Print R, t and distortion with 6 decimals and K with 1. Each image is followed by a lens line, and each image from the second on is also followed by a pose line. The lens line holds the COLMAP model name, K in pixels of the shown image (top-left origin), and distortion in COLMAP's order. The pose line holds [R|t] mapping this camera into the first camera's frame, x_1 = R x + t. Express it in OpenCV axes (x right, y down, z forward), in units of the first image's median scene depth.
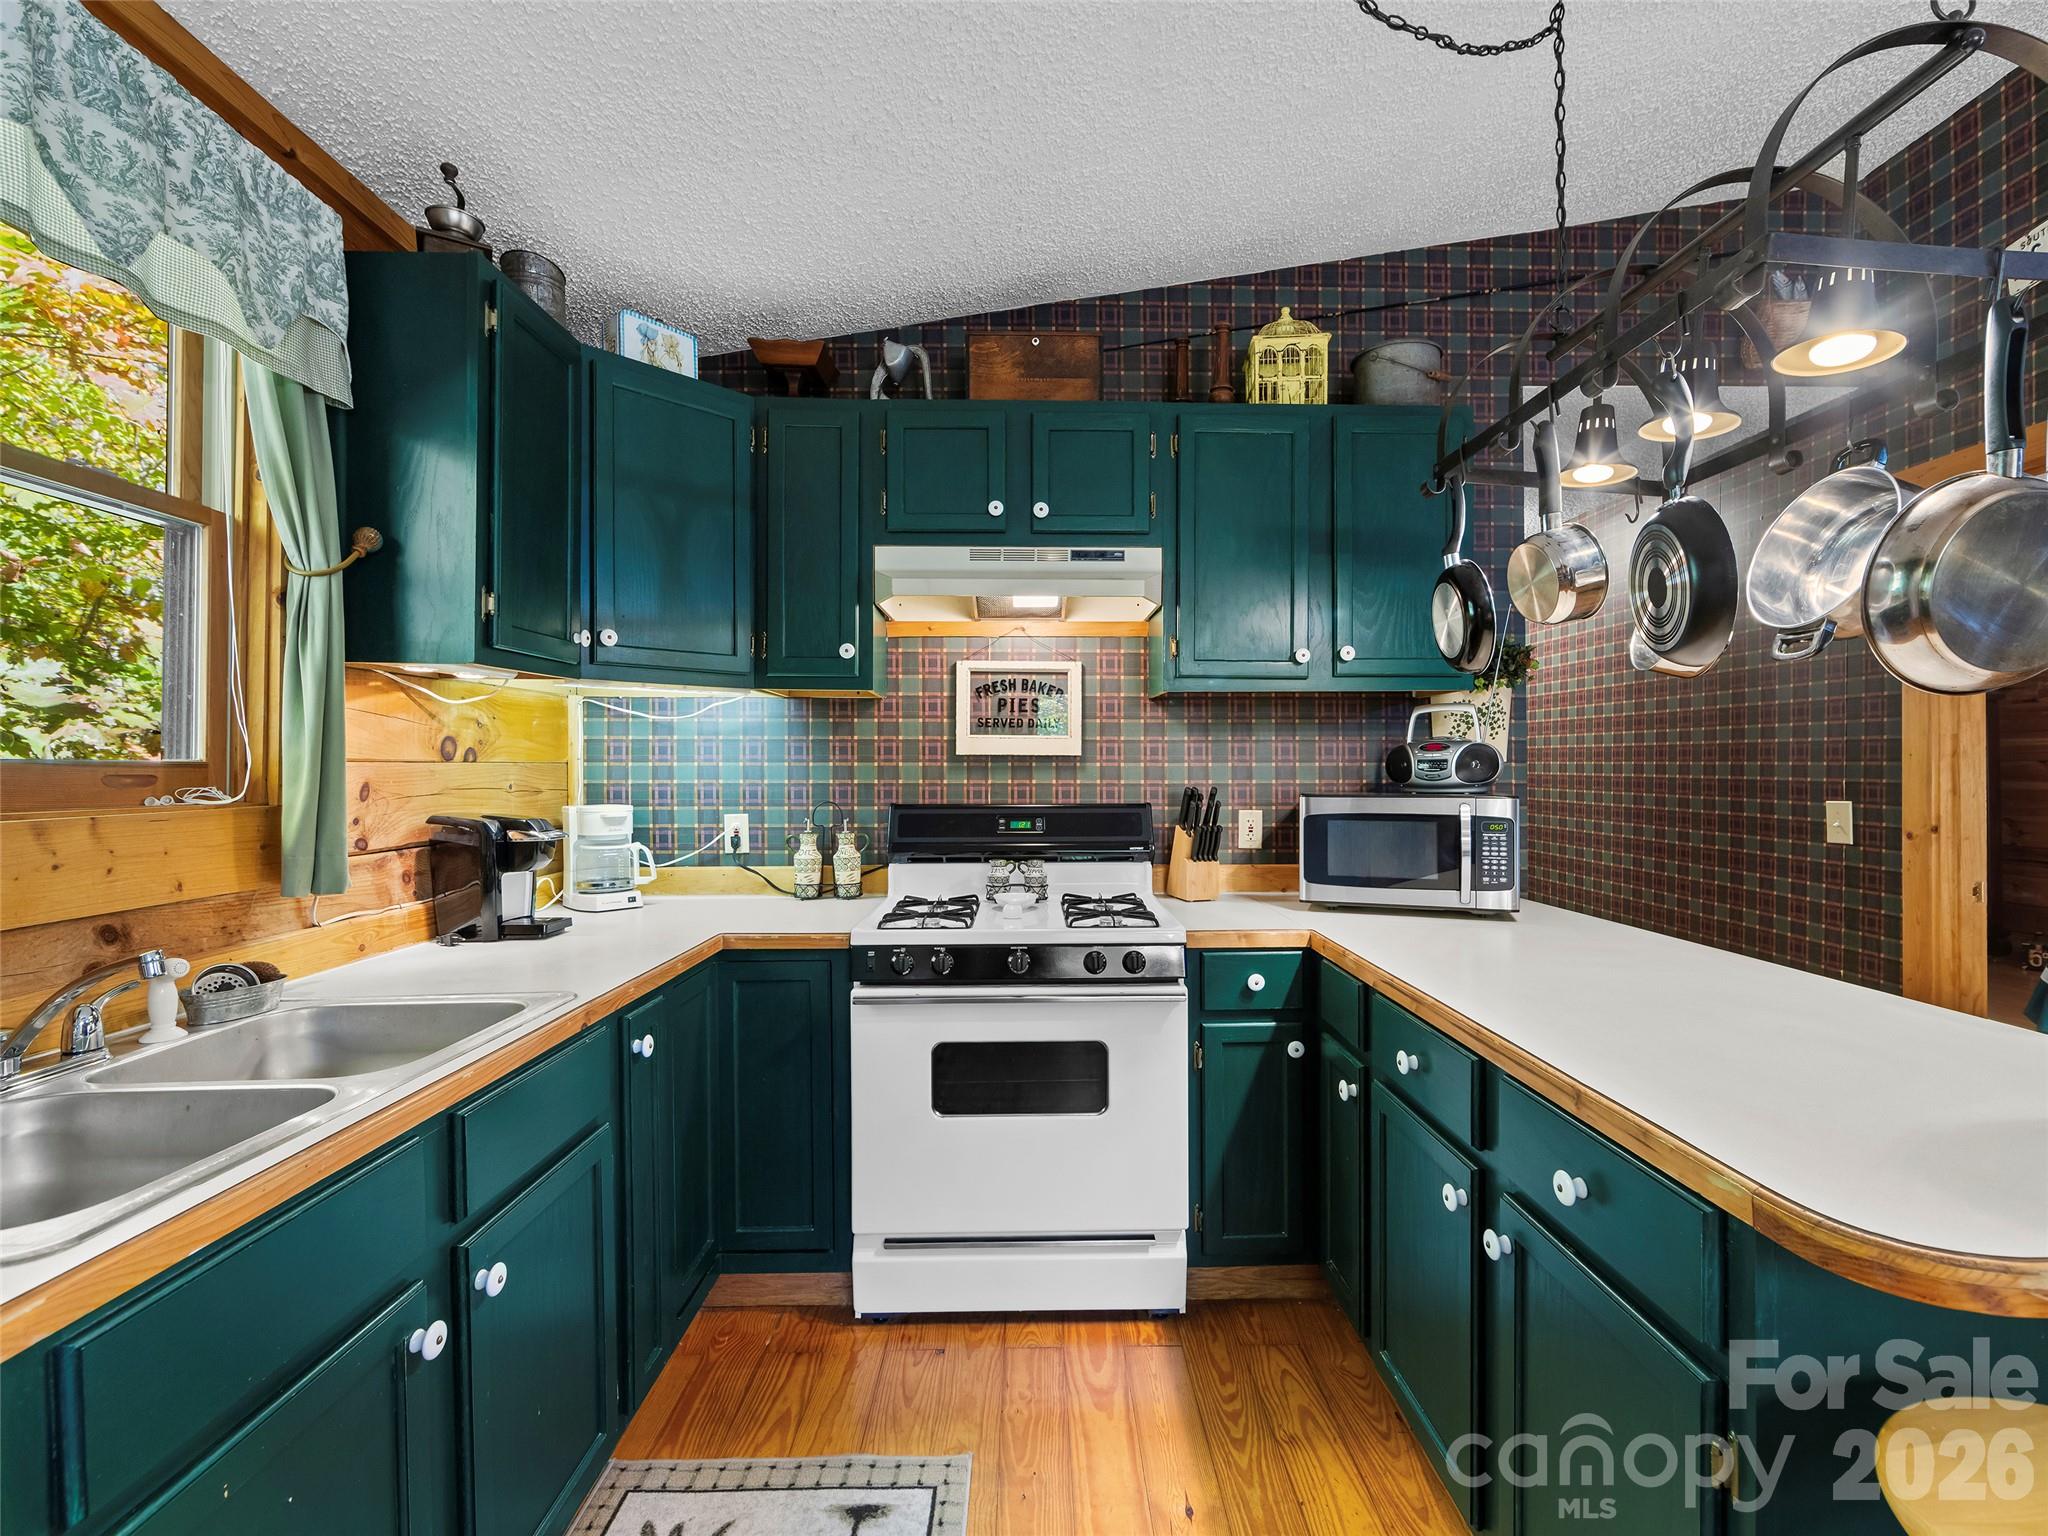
lens RADIAL K [[899.5, 0, 1038.3], [0, 899.5, 767.0], [0, 0, 1]] dist [-0.004772, 0.000460]
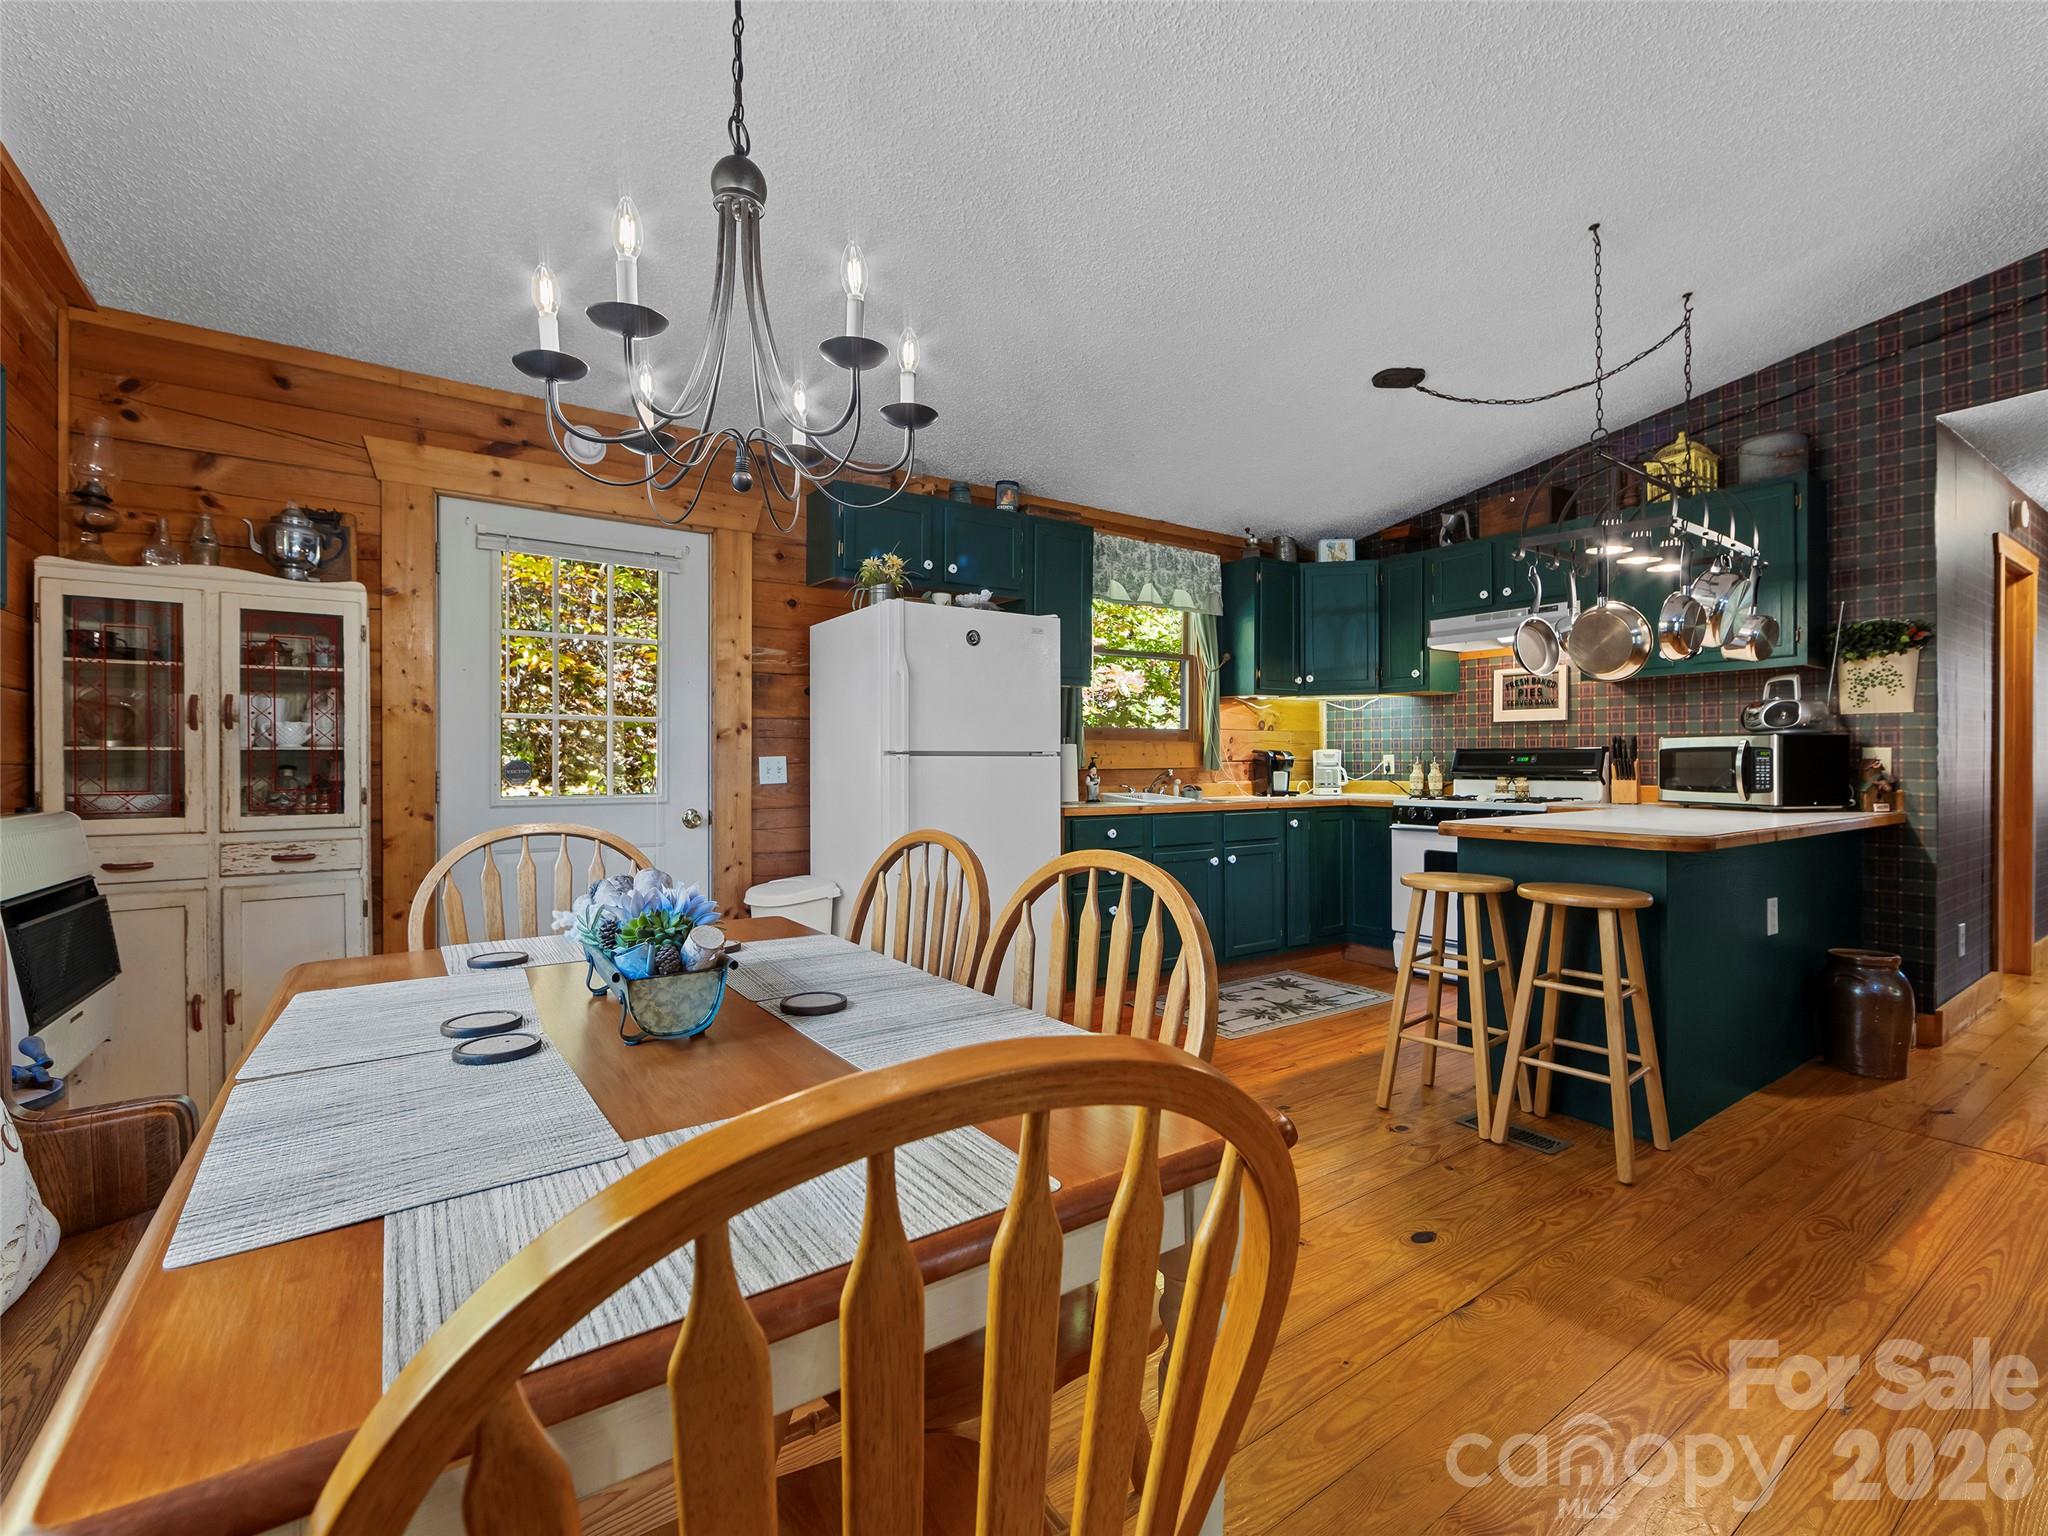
lens RADIAL K [[899.5, 0, 1031.8], [0, 899.5, 763.8], [0, 0, 1]] dist [-0.004772, 0.000460]
pose [[0.545836, 0.003864, -0.837883, 1.041981], [0.002334, 0.999978, 0.006133, 0.065532], [0.837889, -0.005303, 0.545815, -0.883201]]
